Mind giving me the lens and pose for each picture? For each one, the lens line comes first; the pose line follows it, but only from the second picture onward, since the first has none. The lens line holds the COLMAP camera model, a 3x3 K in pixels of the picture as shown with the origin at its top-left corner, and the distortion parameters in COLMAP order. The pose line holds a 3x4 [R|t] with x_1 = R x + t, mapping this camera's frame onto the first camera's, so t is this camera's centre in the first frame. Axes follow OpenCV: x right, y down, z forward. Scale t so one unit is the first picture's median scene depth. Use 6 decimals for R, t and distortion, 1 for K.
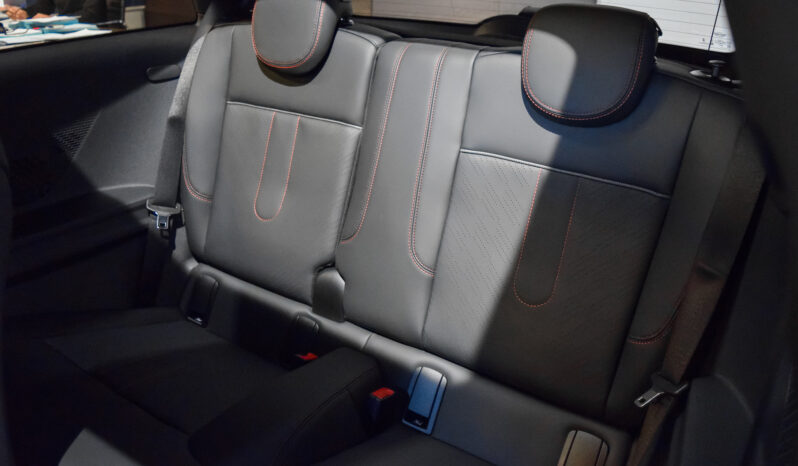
lens RADIAL K [[650.8, 0, 398.3], [0, 650.8, 236.0], [0, 0, 1]] dist [-0.075427, -0.001397]
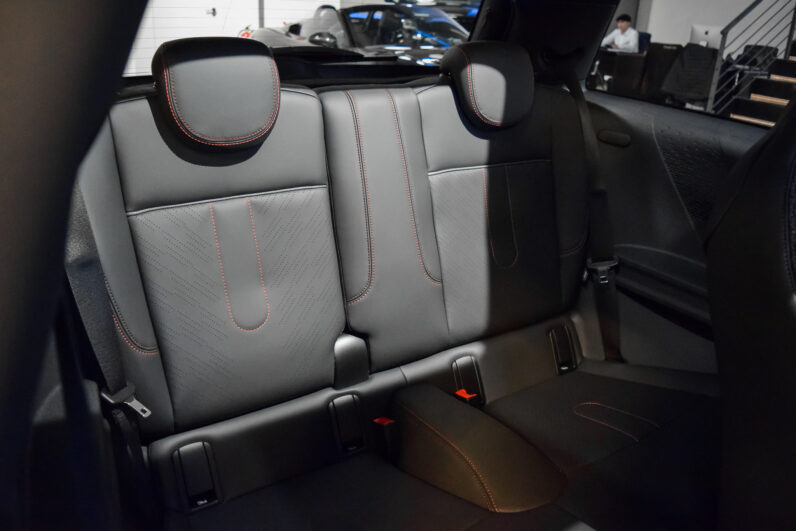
lens RADIAL K [[623.5, 0, 397.5], [0, 623.5, 262.0], [0, 0, 1]] dist [-0.085234, 0.014196]
pose [[0.395964, -0.374100, 0.838607, -0.814349], [0.339013, 0.908290, 0.245113, -0.250549], [-0.853395, 0.187242, 0.486475, 0.481805]]
